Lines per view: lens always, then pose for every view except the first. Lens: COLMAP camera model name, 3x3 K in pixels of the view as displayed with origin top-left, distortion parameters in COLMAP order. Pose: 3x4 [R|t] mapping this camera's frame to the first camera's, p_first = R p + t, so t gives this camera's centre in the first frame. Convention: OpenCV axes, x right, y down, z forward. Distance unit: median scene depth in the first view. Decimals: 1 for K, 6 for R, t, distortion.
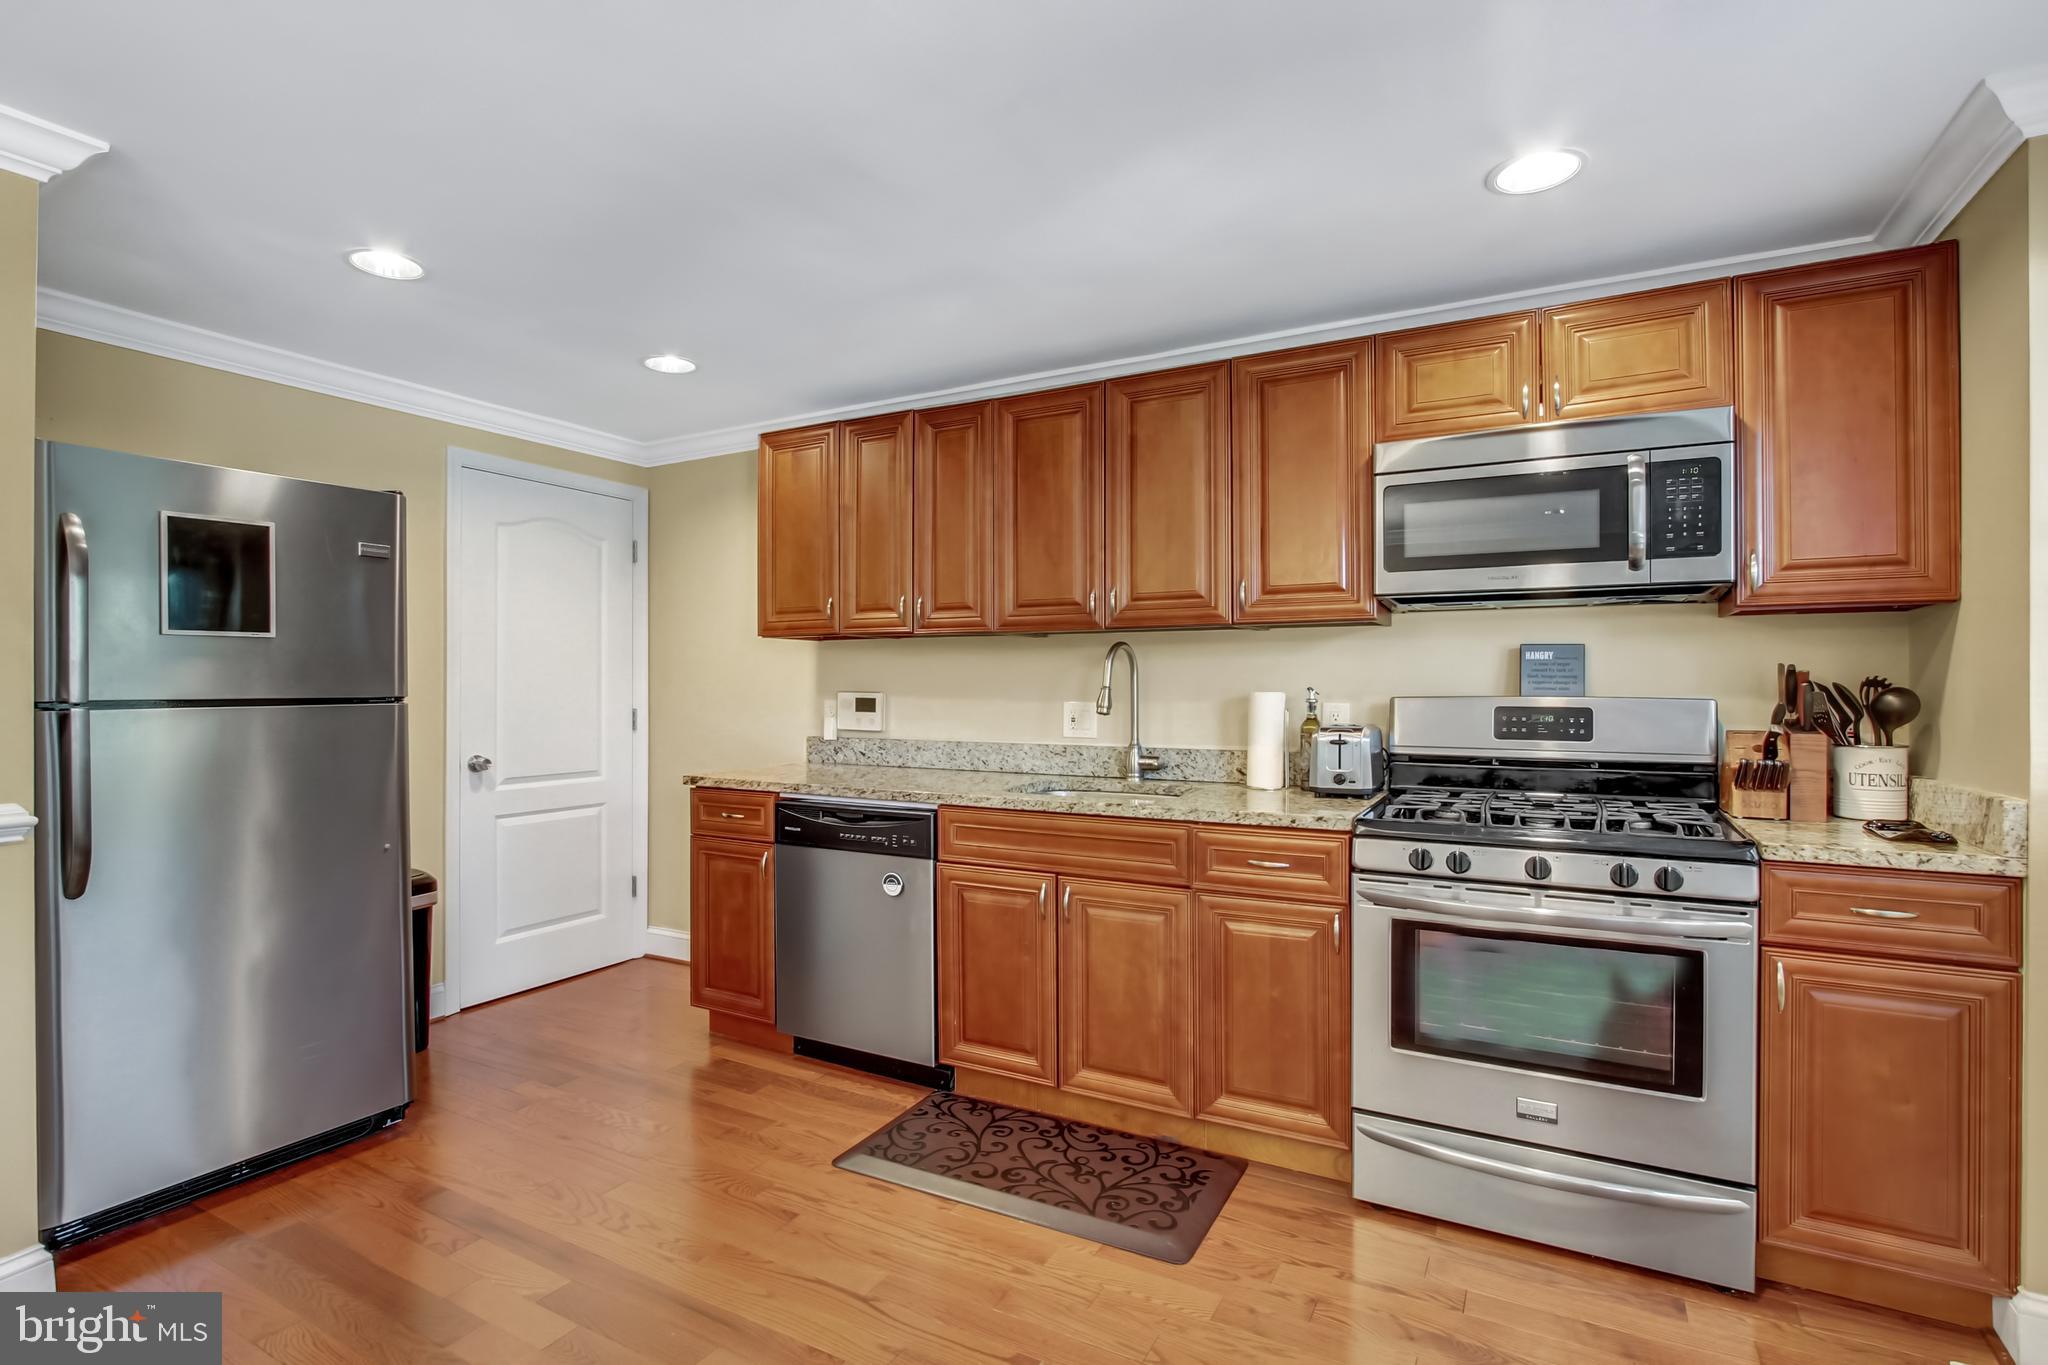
lens RADIAL K [[949.8, 0, 1090.0], [0, 949.8, 686.1], [0, 0, 1]] dist [-0.015778, 0.000106]
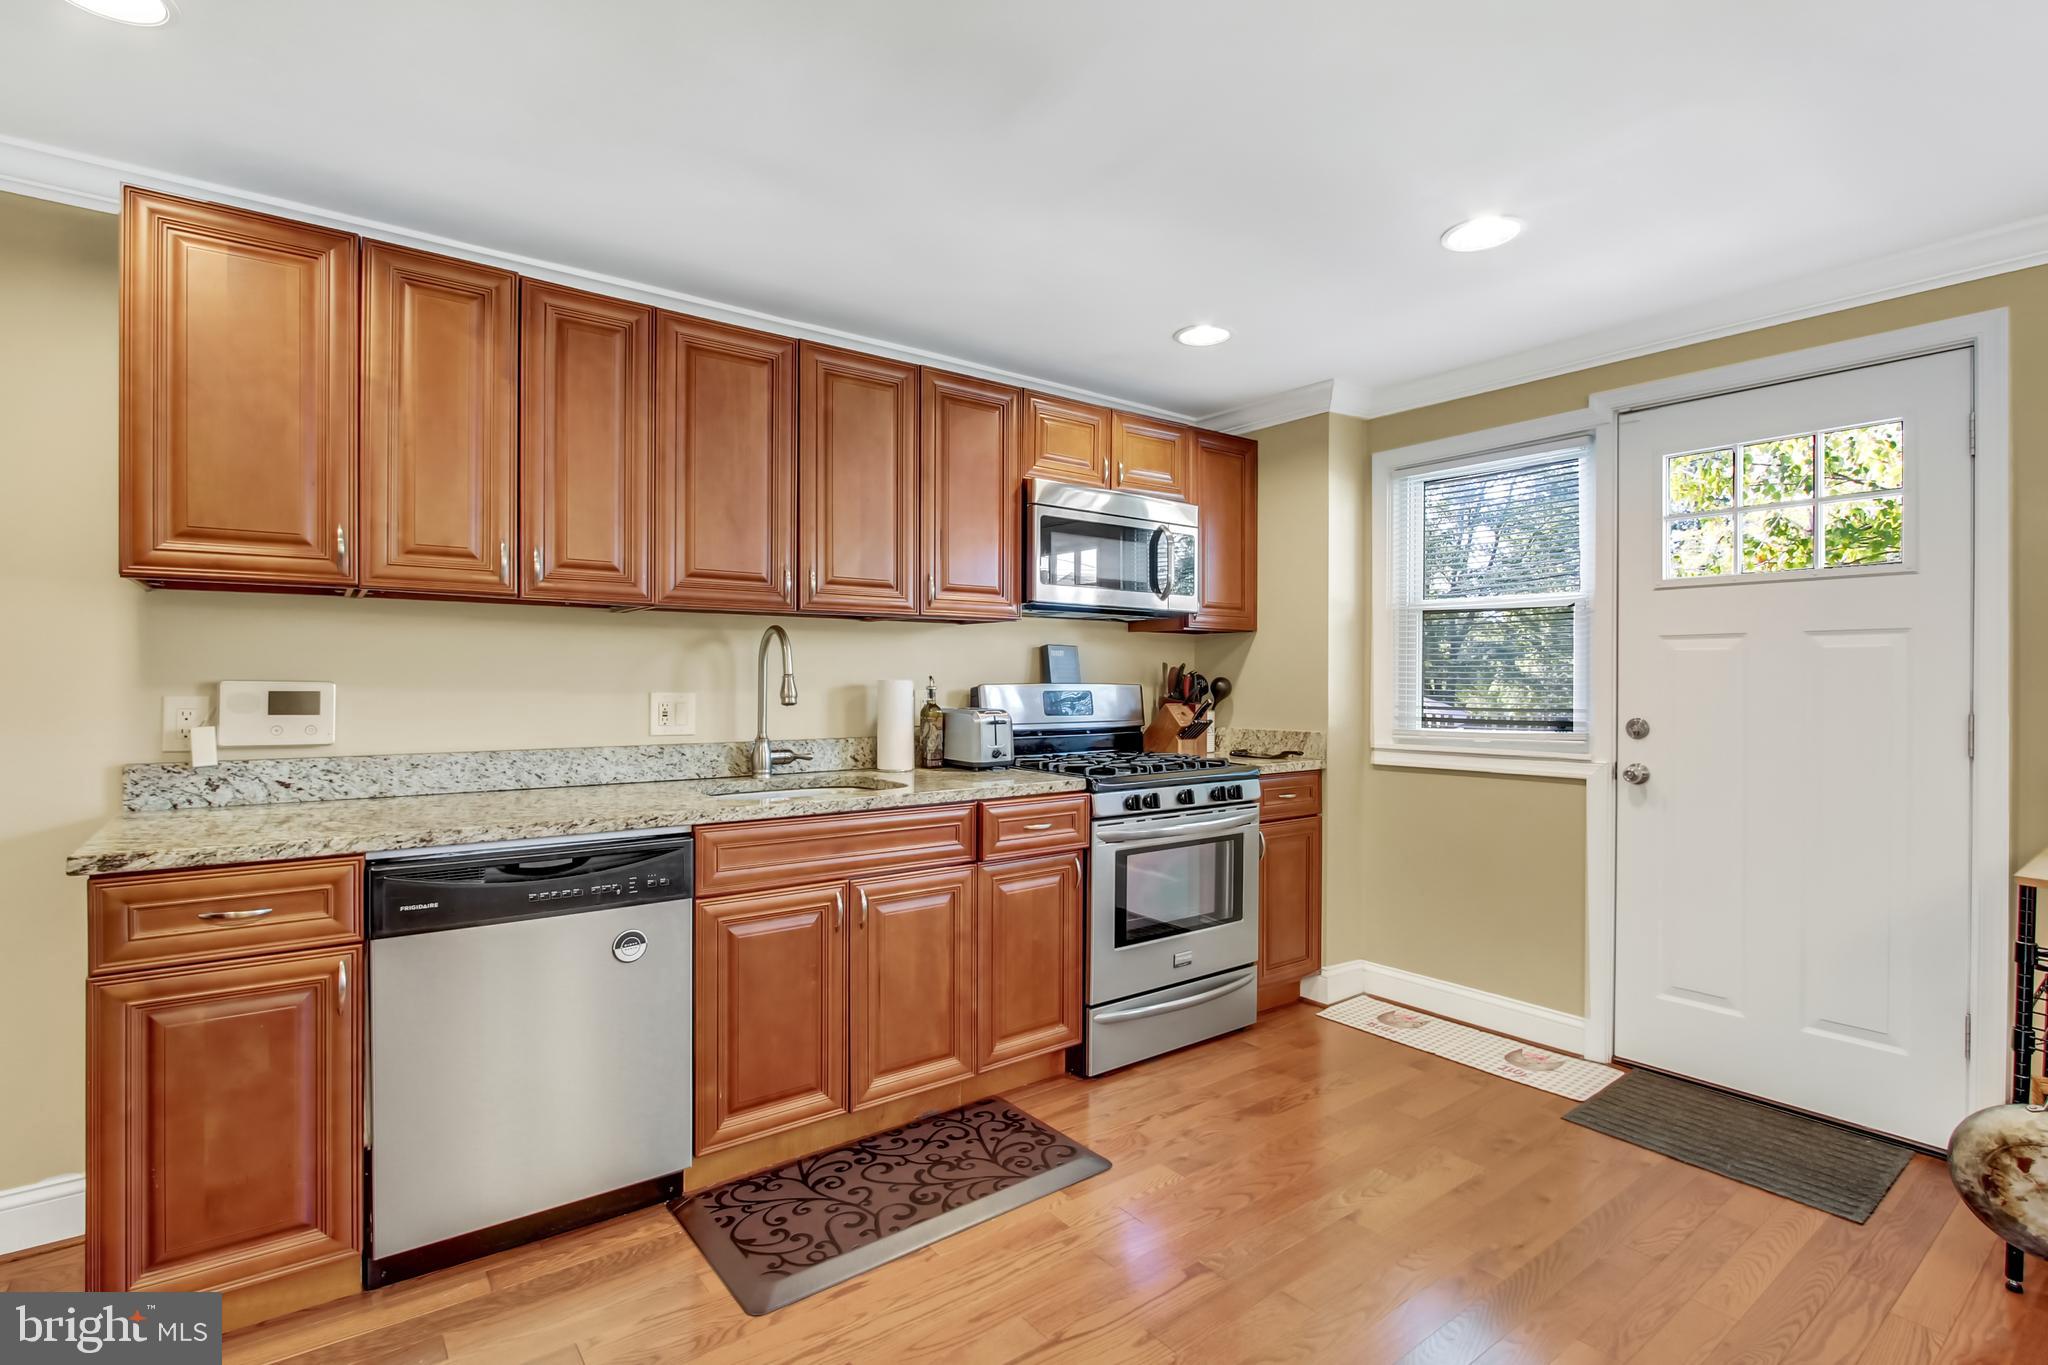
lens RADIAL K [[939.2, 0, 992.2], [0, 939.2, 681.8], [0, 0, 1]] dist [-0.011786, -0.000018]
pose [[0.455818, -0.001352, 0.890072, -0.805884], [-0.004905, 0.999980, 0.004031, 0.003466], [-0.890060, -0.006203, 0.455802, 0.482703]]
